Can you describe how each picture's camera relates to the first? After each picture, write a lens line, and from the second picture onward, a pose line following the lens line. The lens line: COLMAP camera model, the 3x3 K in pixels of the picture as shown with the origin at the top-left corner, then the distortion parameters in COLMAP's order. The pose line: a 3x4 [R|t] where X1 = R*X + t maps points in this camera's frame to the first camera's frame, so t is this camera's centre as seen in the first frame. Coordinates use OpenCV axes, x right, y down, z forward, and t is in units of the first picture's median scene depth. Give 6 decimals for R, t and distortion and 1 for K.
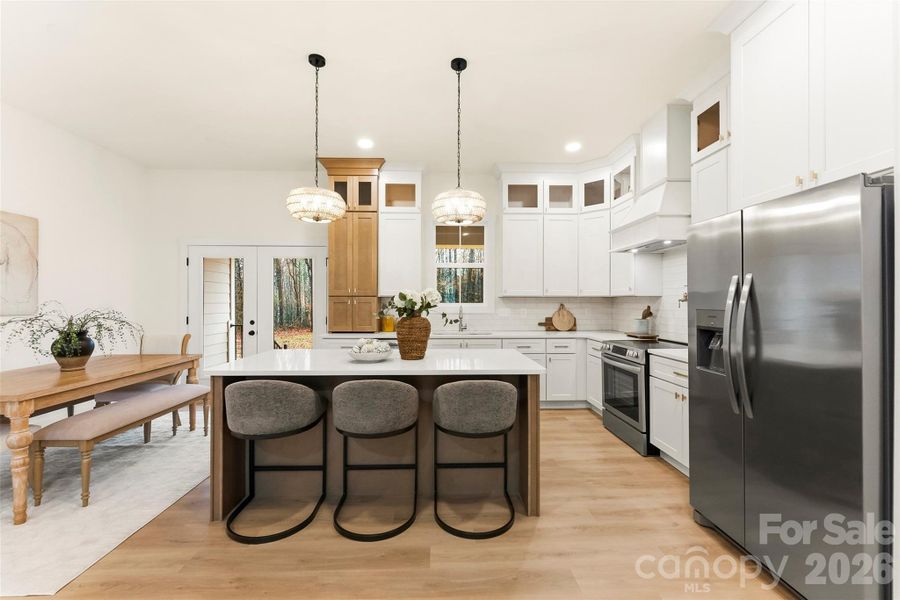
lens RADIAL K [[366.9, 0, 450.5], [0, 366.9, 300.1], [0, 0, 1]] dist [-0.003524, -0.000288]
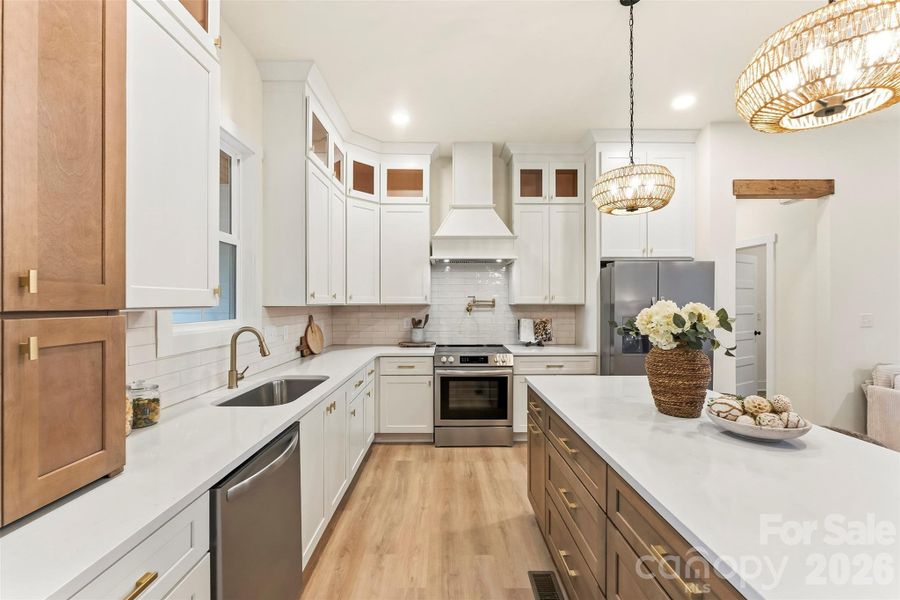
lens RADIAL K [[366.9, 0, 450.5], [0, 366.9, 305.3], [0, 0, 1]] dist [-0.003524, -0.000288]
pose [[0.018223, -0.009649, 0.999787, -0.435875], [-0.002755, 0.999949, 0.009701, -0.018058], [-0.999830, -0.002931, 0.018195, 0.823827]]
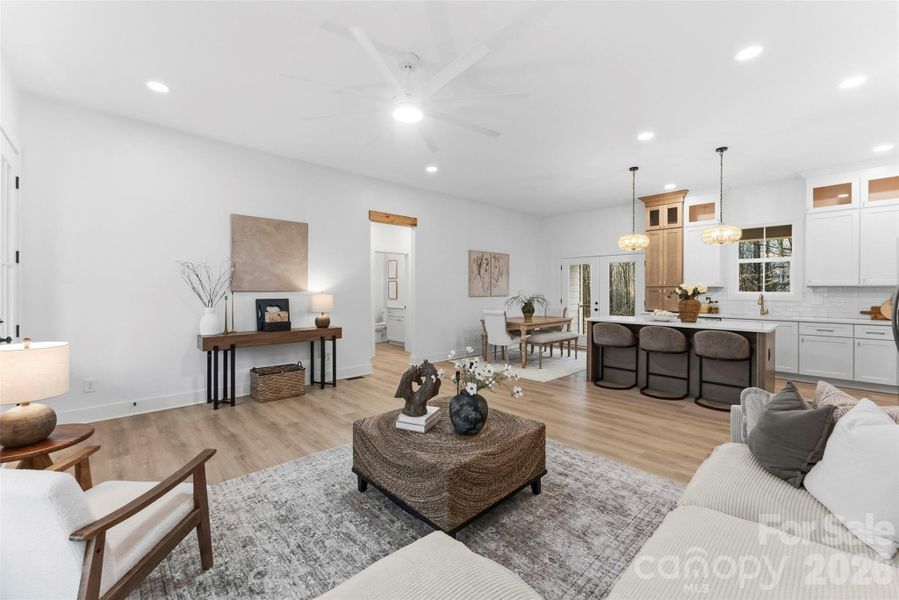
lens RADIAL K [[366.5, 0, 447.0], [0, 366.5, 291.8], [0, 0, 1]] dist [-0.003524, -0.000288]
pose [[0.658001, 0.003992, -0.753007, 0.280442], [0.002447, 0.999969, 0.007440, -0.003791], [0.753013, -0.006738, 0.657971, -0.644607]]
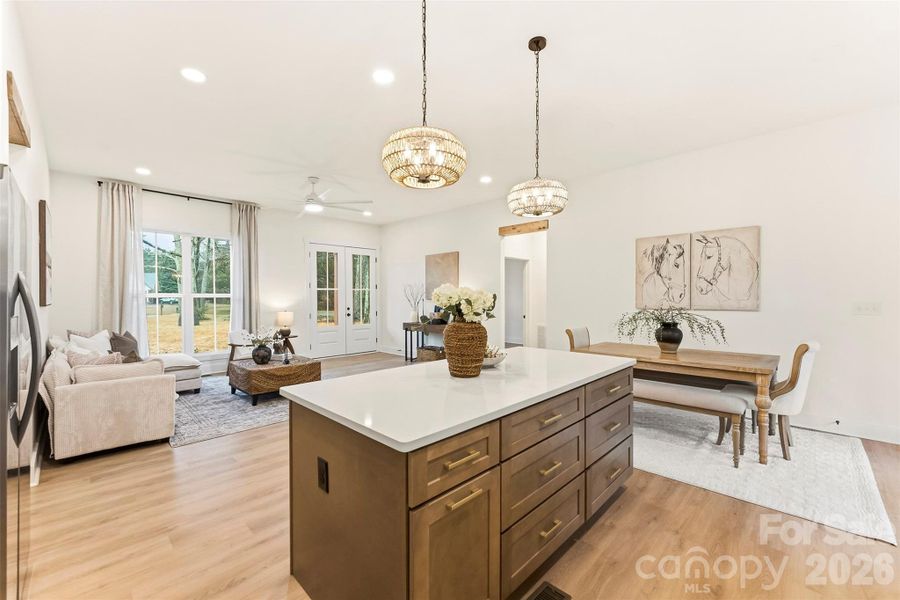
lens RADIAL K [[366.9, 0, 446.8], [0, 366.9, 302.7], [0, 0, 1]] dist [-0.003524, -0.000288]
pose [[-0.728171, 0.011647, -0.685297, 0.272161], [0.005194, 0.999921, 0.011475, -0.002741], [0.685376, 0.004796, -0.728173, 0.921225]]
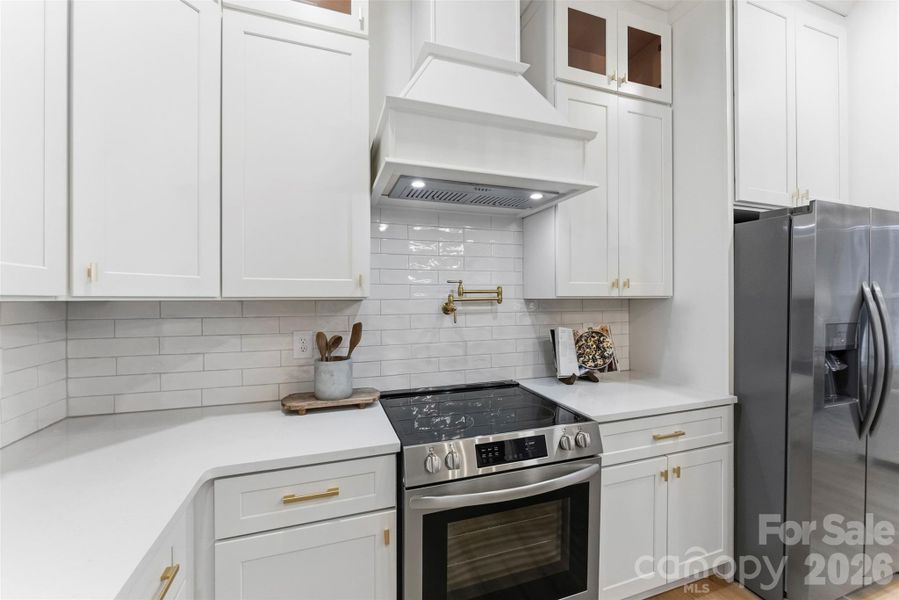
lens RADIAL K [[366.5, 0, 450.4], [0, 366.5, 297.3], [0, 0, 1]] dist [-0.003524, -0.000288]
pose [[-0.296763, -0.003043, 0.954946, 0.100733], [-0.002429, 0.999994, 0.002432, -0.013418], [-0.954948, -0.001598, -0.296768, 0.918930]]
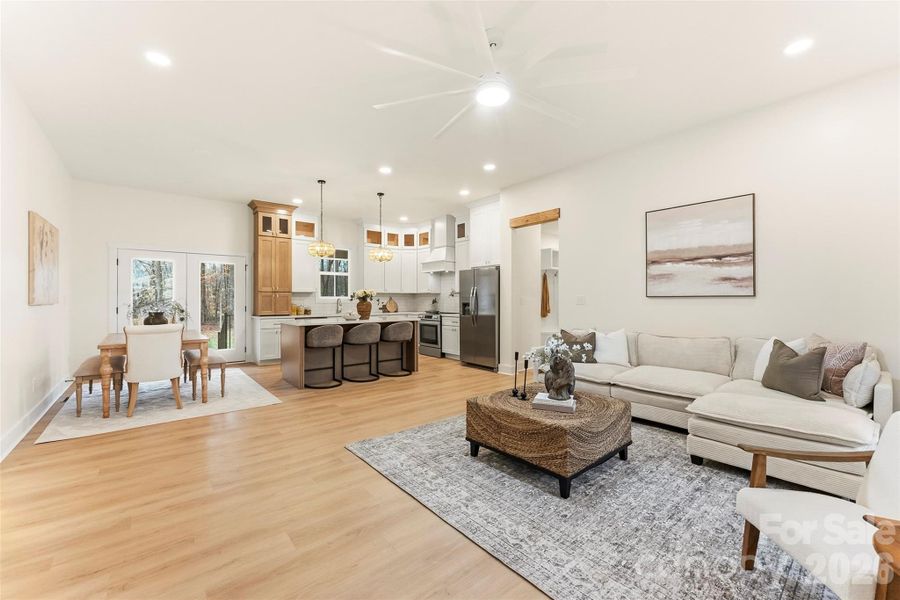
lens RADIAL K [[366.9, 0, 447.3], [0, 366.9, 295.9], [0, 0, 1]] dist [-0.003524, -0.000288]
pose [[0.792447, 0.003634, 0.609930, -0.660235], [-0.001393, 0.999990, -0.004148, 0.012323], [-0.609939, 0.002437, 0.792444, -0.694220]]
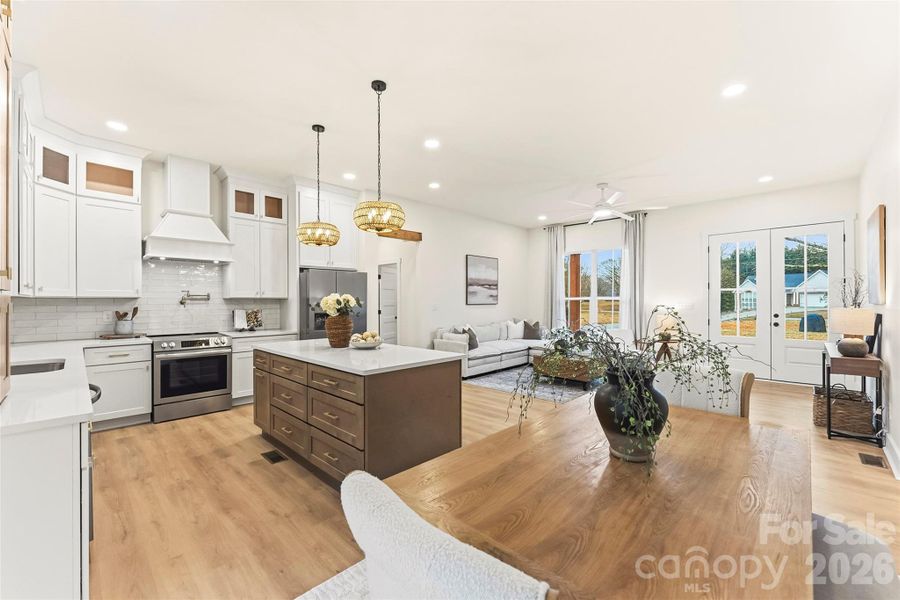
lens RADIAL K [[366.9, 0, 449.0], [0, 366.9, 301.9], [0, 0, 1]] dist [-0.003524, -0.000288]
pose [[-0.696110, -0.001886, 0.717932, -0.787137], [-0.002010, 0.999998, 0.000678, -0.002058], [-0.717932, -0.000971, -0.696113, 0.977573]]
